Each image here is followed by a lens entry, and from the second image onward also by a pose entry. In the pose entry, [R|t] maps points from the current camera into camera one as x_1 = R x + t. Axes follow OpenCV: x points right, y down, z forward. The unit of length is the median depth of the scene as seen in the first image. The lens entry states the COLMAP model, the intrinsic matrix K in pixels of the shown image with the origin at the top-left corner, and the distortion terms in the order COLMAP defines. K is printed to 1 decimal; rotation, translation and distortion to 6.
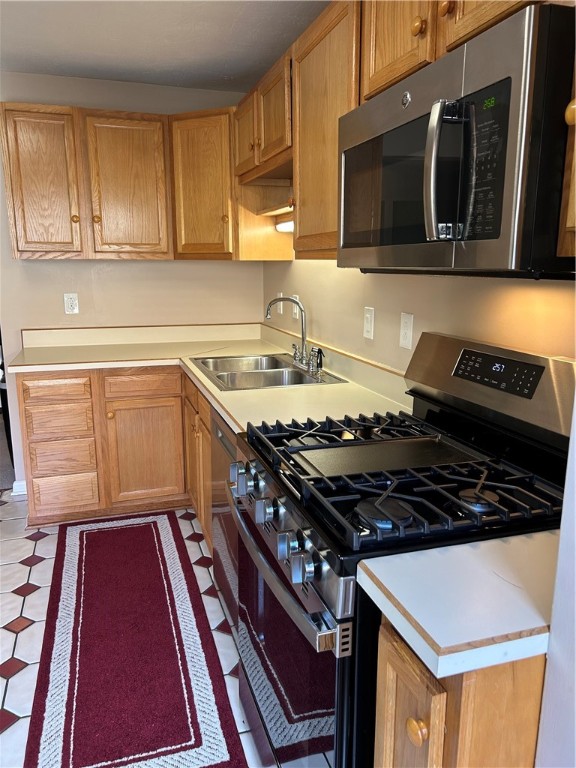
lens RADIAL K [[576.9, 0, 288.0], [0, 576.9, 383.5], [0, 0, 1]] dist [0.056634, -0.059470]
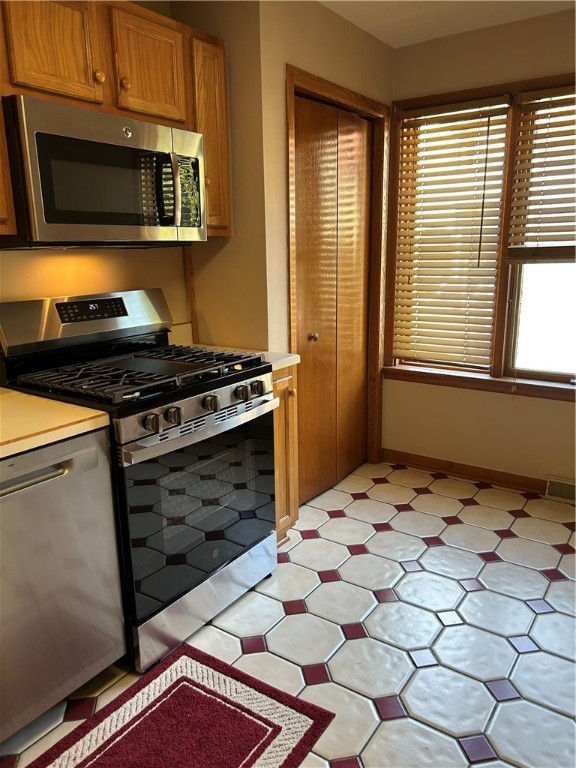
lens RADIAL K [[576.9, 0, 288.7], [0, 576.9, 384.6], [0, 0, 1]] dist [0.056634, -0.059470]
pose [[-0.612191, -0.182834, 0.769281, -1.217298], [0.167804, 0.920698, 0.352359, -0.298133], [-0.772699, 0.344800, -0.532963, 1.481748]]
